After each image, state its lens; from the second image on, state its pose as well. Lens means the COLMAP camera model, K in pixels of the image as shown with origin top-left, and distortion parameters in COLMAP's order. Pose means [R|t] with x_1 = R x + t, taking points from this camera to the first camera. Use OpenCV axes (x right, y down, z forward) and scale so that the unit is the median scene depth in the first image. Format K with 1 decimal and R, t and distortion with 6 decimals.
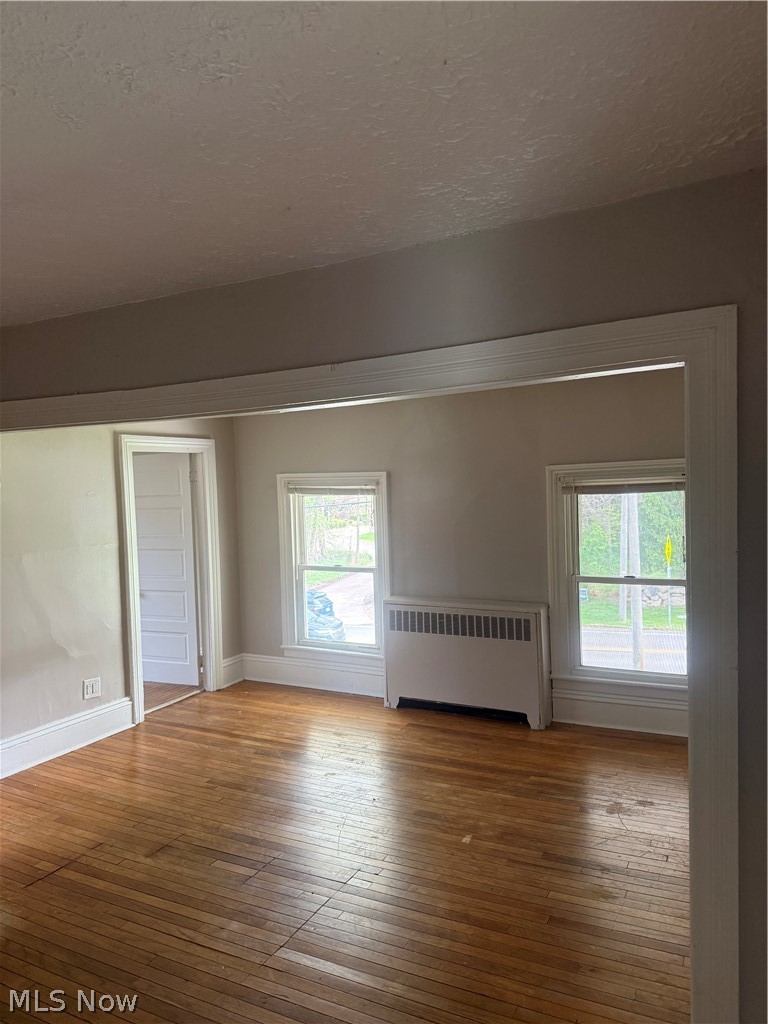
lens RADIAL K [[733.2, 0, 384.0], [0, 733.2, 512.0], [0, 0, 1]] dist [0.028495, -0.009657]
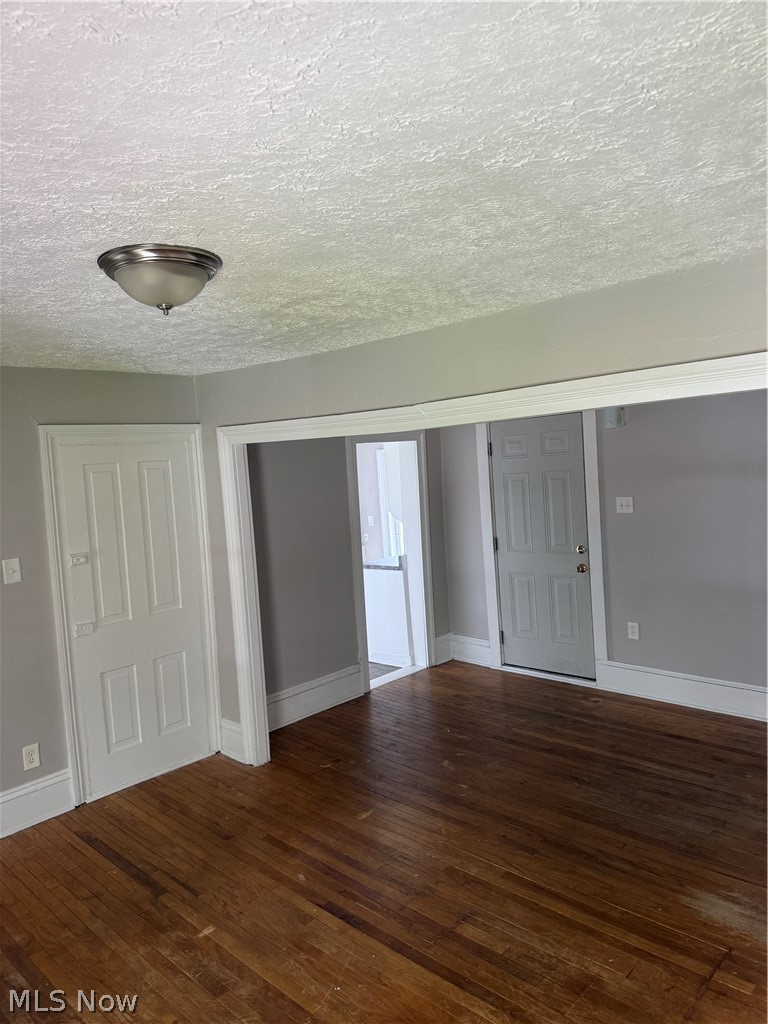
lens RADIAL K [[703.2, 0, 384.0], [0, 703.2, 512.0], [0, 0, 1]] dist [-0.008099, -0.001273]
pose [[-0.958995, 0.070932, 0.274405, -0.251513], [0.103230, 0.989089, 0.105098, -0.069436], [-0.263956, 0.129115, -0.955854, 1.237828]]
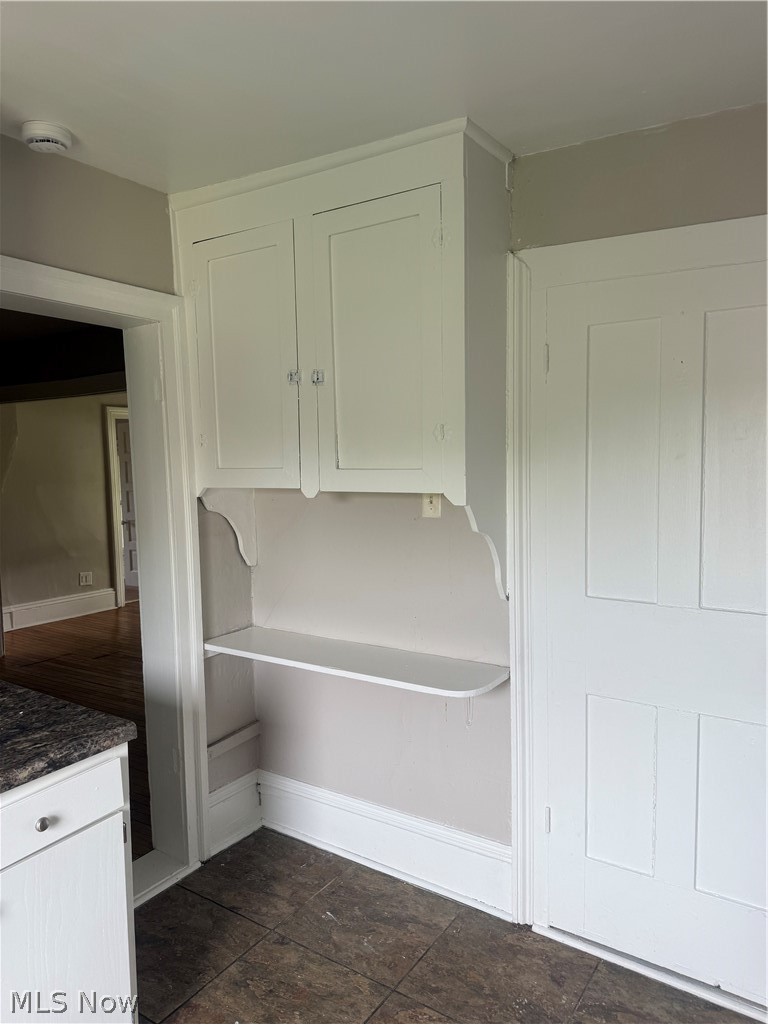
lens RADIAL K [[725.6, 0, 384.0], [0, 725.6, 512.0], [0, 0, 1]] dist [0.109968, -0.126606]
pose [[0.995395, 0.018692, -0.094014, 0.361198], [-0.015943, 0.999426, 0.029903, 0.054125], [0.094519, -0.028267, 0.995122, -0.442255]]
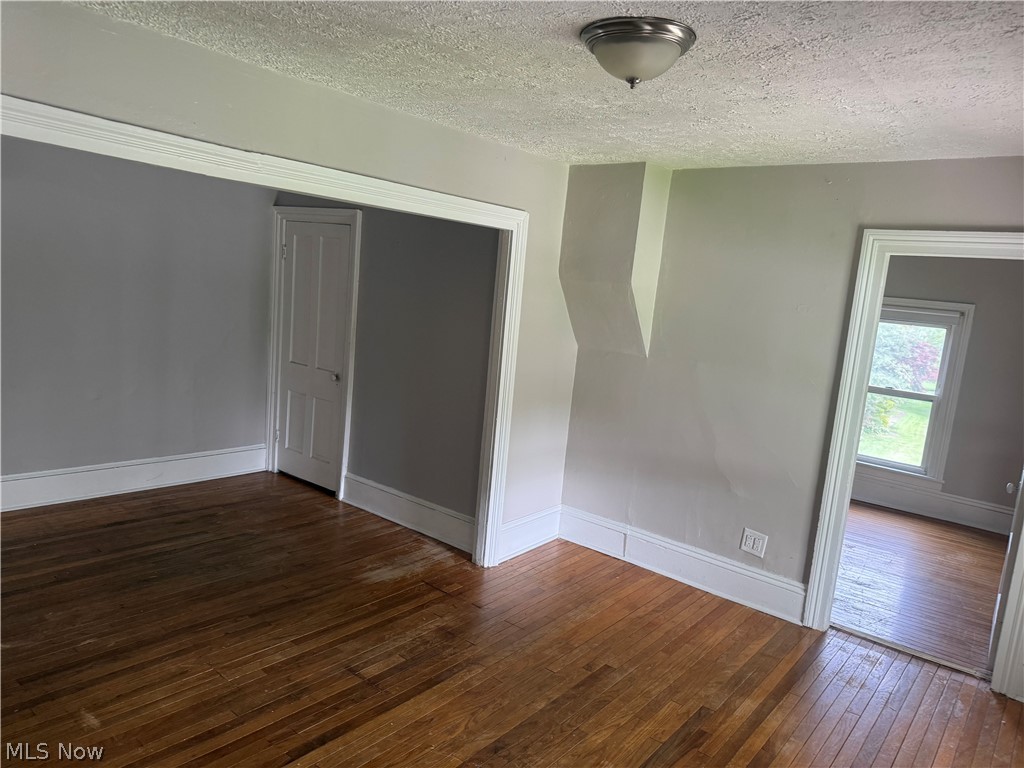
lens RADIAL K [[703.2, 0, 512.0], [0, 703.2, 384.0], [0, 0, 1]] dist [-0.008099, -0.001273]
pose [[-0.190963, 0.148723, -0.970265, 0.420454], [-0.133516, 0.975334, 0.175777, -0.039390], [0.972474, 0.163113, -0.166396, 0.895127]]
